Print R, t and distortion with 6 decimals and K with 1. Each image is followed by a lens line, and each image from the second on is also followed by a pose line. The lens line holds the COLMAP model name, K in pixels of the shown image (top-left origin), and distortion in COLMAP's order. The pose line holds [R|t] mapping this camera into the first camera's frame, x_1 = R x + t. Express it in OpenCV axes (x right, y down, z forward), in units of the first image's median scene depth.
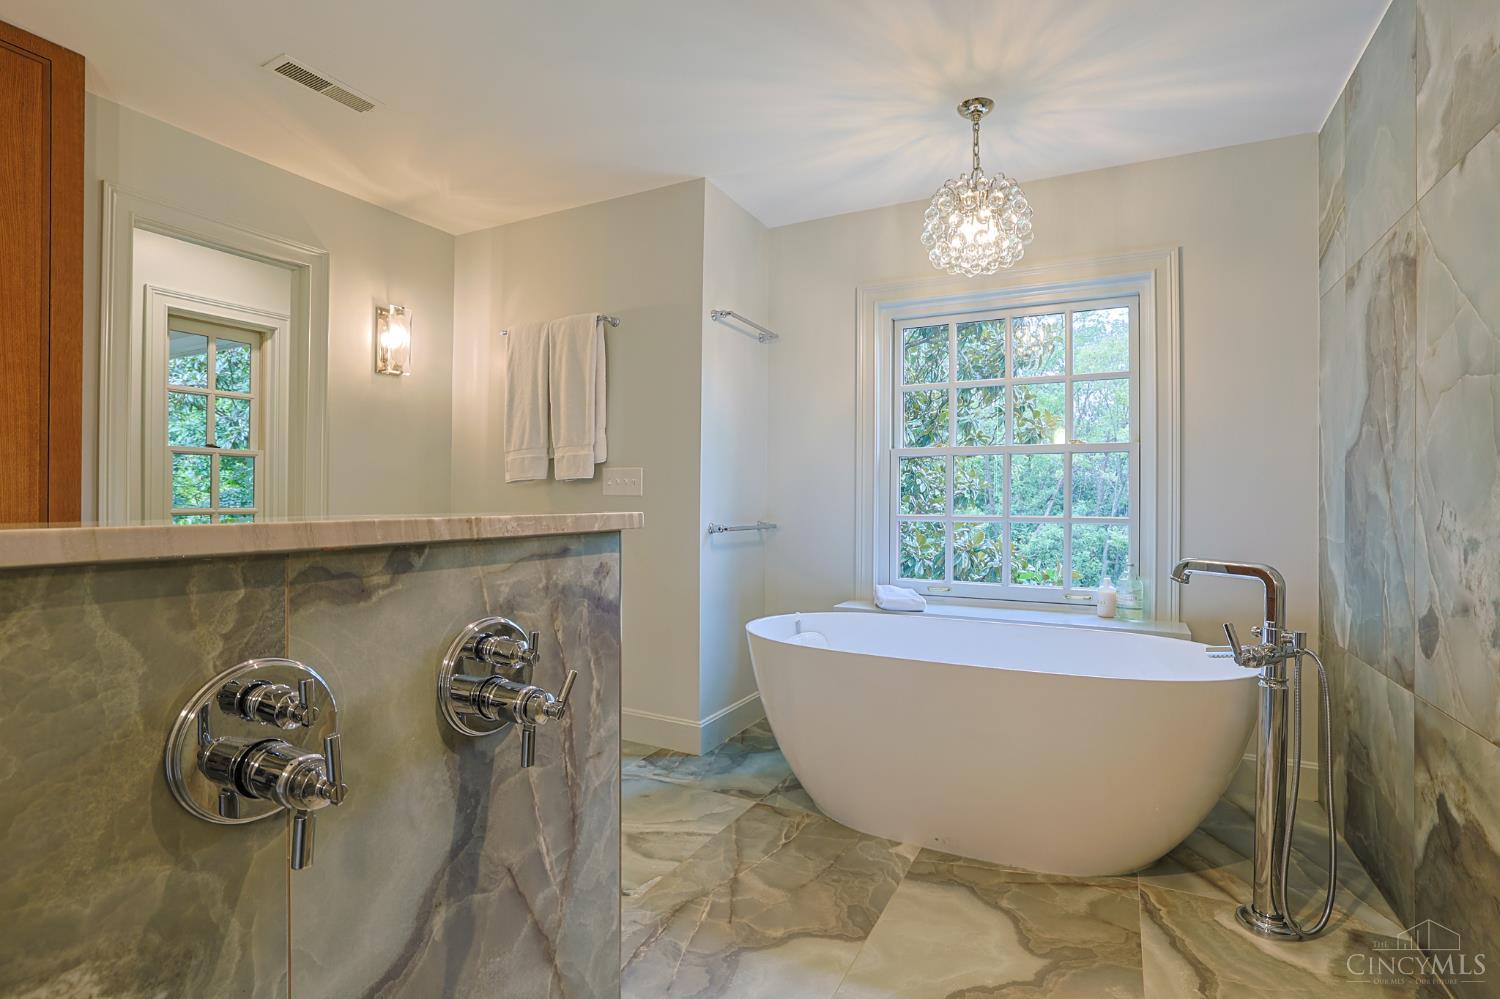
lens RADIAL K [[720.0, 0, 750.0], [0, 720.0, 499.5], [0, 0, 1]] dist [-0.044777, 0.018806]
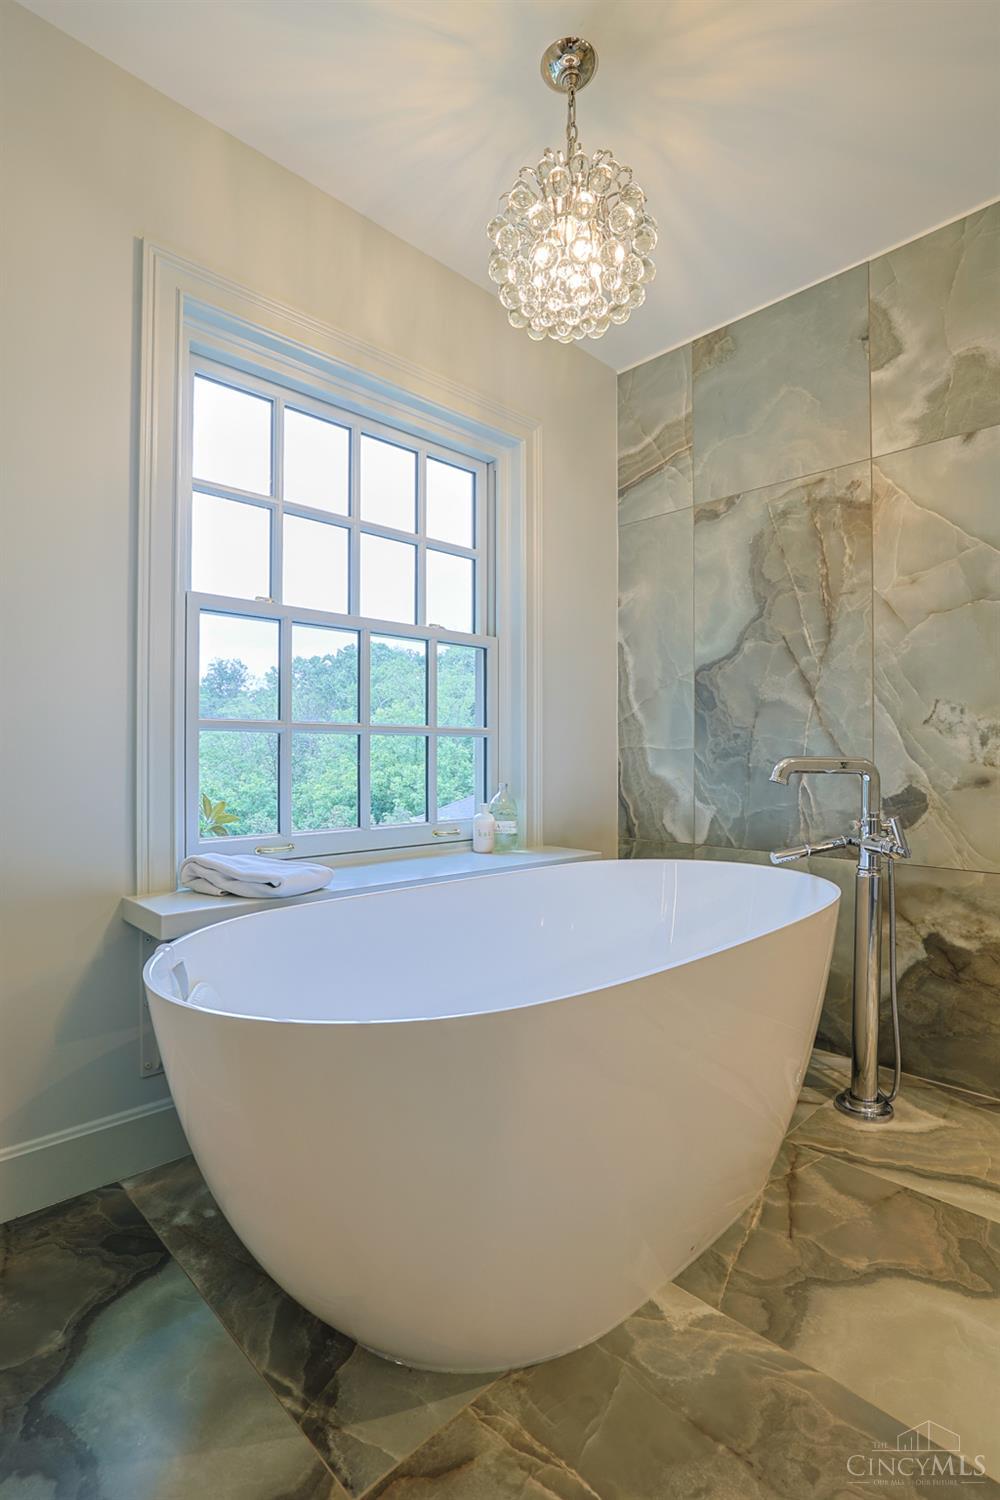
lens RADIAL K [[720.0, 0, 500.0], [0, 720.0, 750.0], [0, 0, 1]] dist [-0.044777, 0.018806]
pose [[0.321864, -0.001952, 0.946784, -0.382952], [-0.001646, 0.999995, 0.002621, 0.074038], [-0.946784, -0.002402, 0.321860, 1.091731]]
